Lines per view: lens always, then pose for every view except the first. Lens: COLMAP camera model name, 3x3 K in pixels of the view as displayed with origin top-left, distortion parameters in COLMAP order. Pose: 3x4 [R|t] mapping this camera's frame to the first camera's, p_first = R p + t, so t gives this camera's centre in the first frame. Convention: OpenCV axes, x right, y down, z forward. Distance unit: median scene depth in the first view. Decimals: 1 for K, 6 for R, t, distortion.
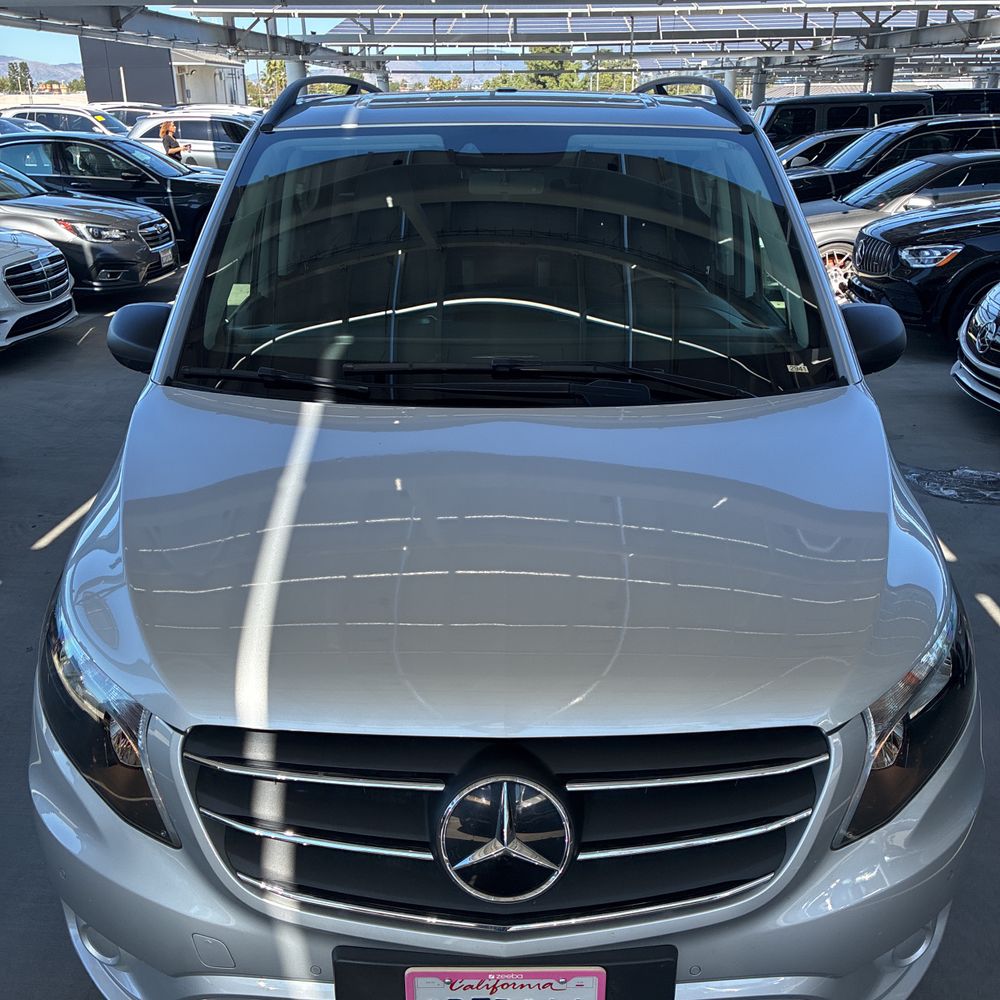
lens RADIAL K [[976.3, 0, 501.4], [0, 976.3, 495.8], [0, 0, 1]] dist [0.012963, 0.000000]
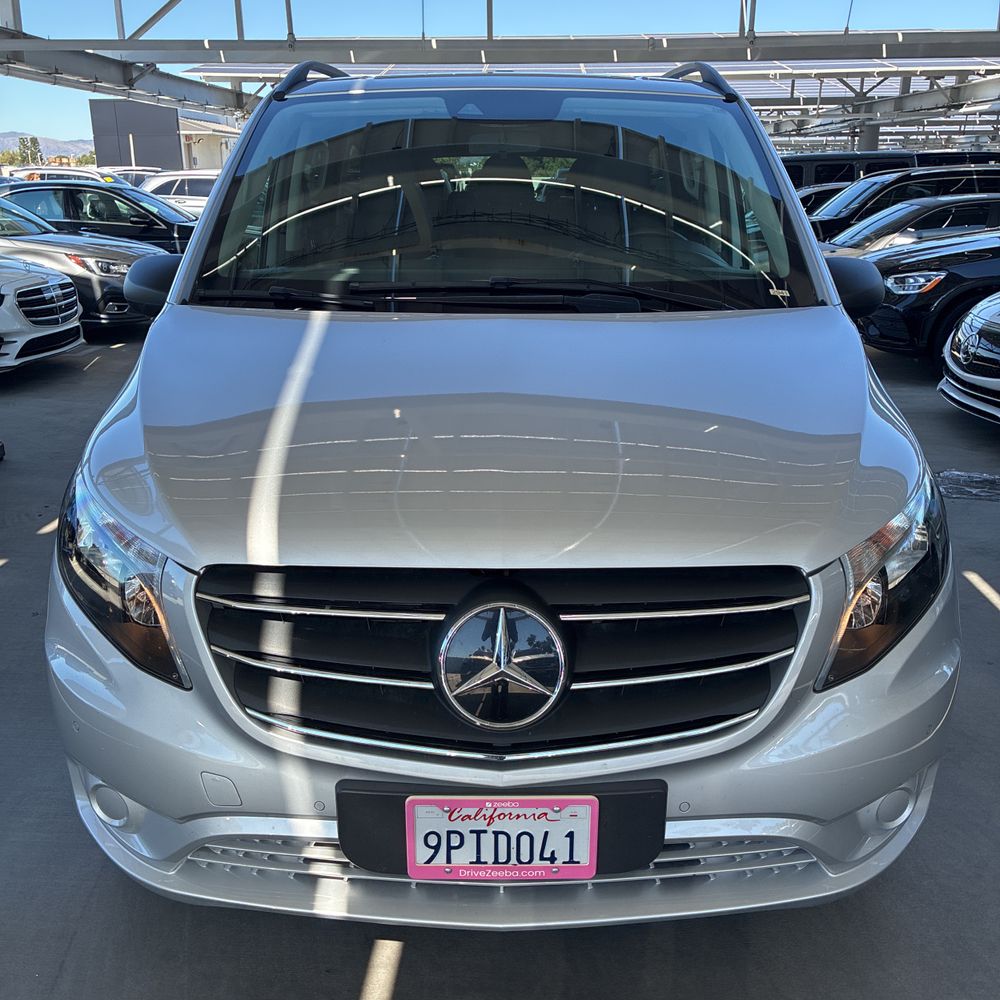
lens RADIAL K [[976.3, 0, 499.7], [0, 976.3, 499.3], [0, 0, 1]] dist [0.012963, 0.000000]
pose [[0.999995, 0.002804, 0.001538, -0.000522], [-0.002696, 0.997798, -0.066270, 0.160962], [-0.001720, 0.066266, 0.997801, -0.039014]]
